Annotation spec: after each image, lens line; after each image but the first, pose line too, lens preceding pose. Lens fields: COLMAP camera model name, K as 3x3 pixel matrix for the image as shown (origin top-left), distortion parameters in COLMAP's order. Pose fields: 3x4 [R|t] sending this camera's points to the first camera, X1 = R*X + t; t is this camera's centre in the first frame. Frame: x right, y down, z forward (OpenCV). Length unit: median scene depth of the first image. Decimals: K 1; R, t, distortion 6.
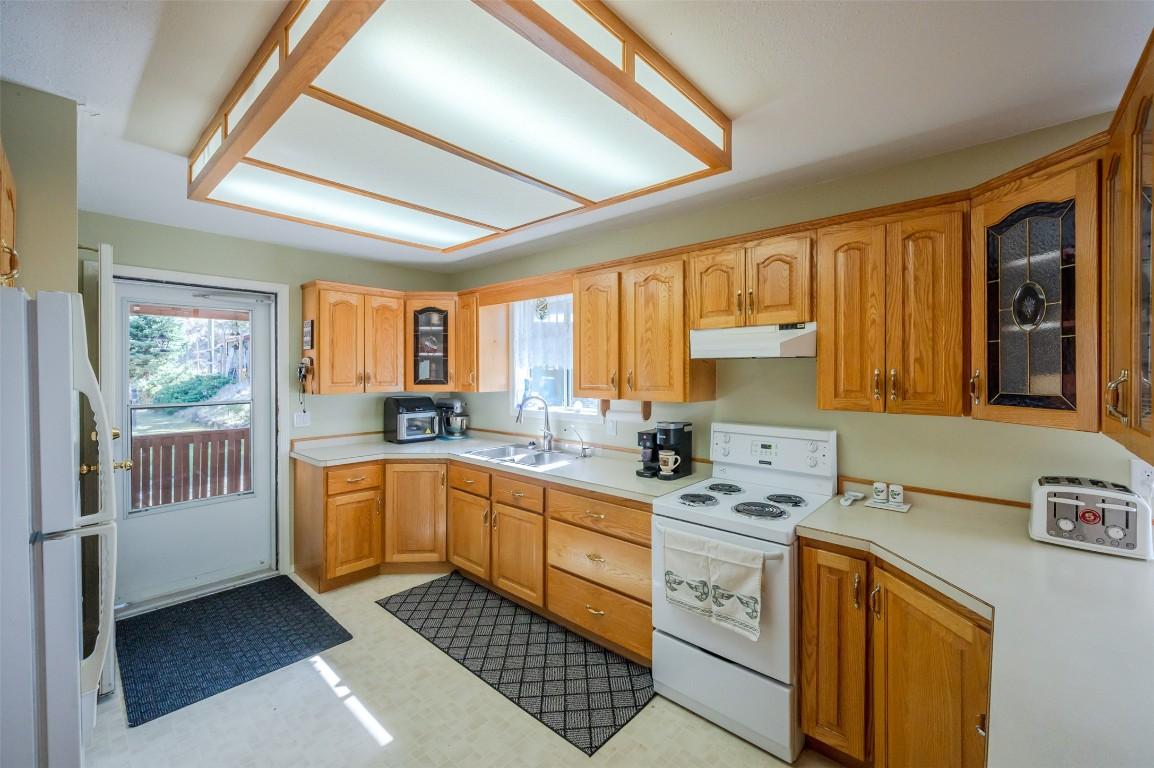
lens RADIAL K [[463.3, 0, 577.6], [0, 463.3, 373.6], [0, 0, 1]] dist [-0.000752, -0.000063]
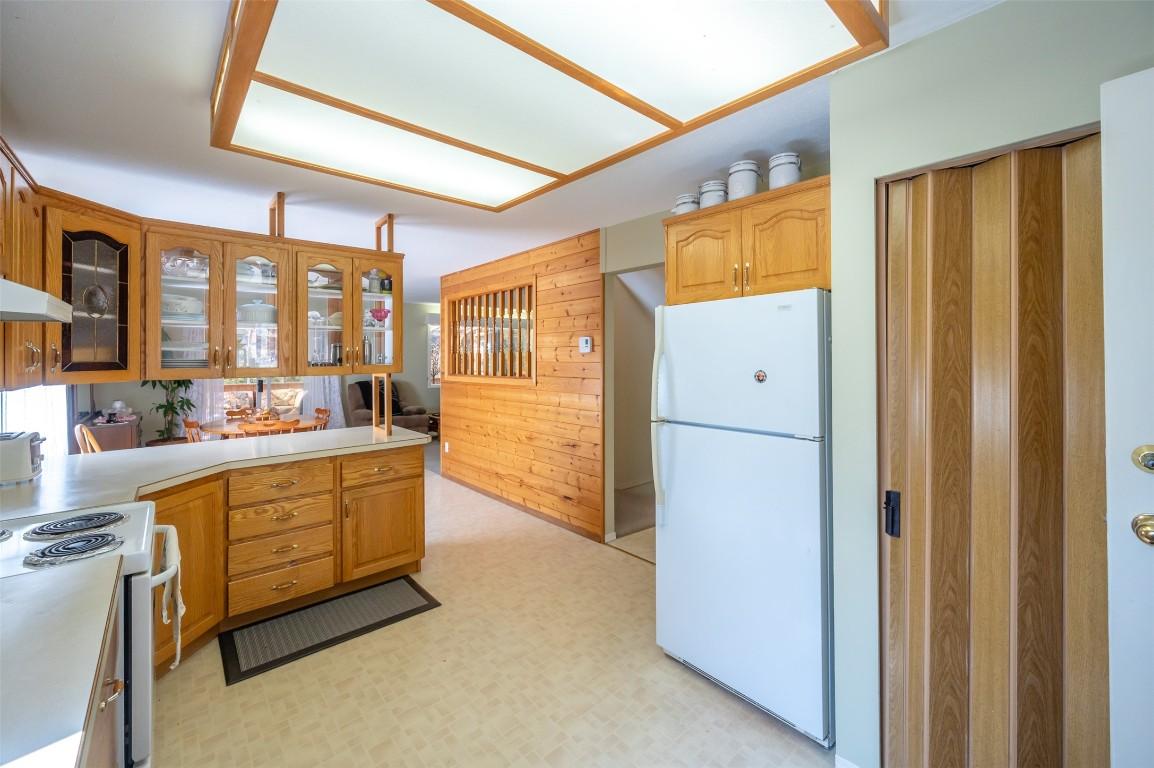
lens RADIAL K [[465.1, 0, 577.7], [0, 465.1, 356.8], [0, 0, 1]] dist [0.000106, -0.000084]
pose [[-0.992482, 0.003340, 0.122346, -0.300362], [0.004192, 0.999969, 0.006708, 0.011168], [-0.122320, 0.007171, -0.992465, 0.972578]]
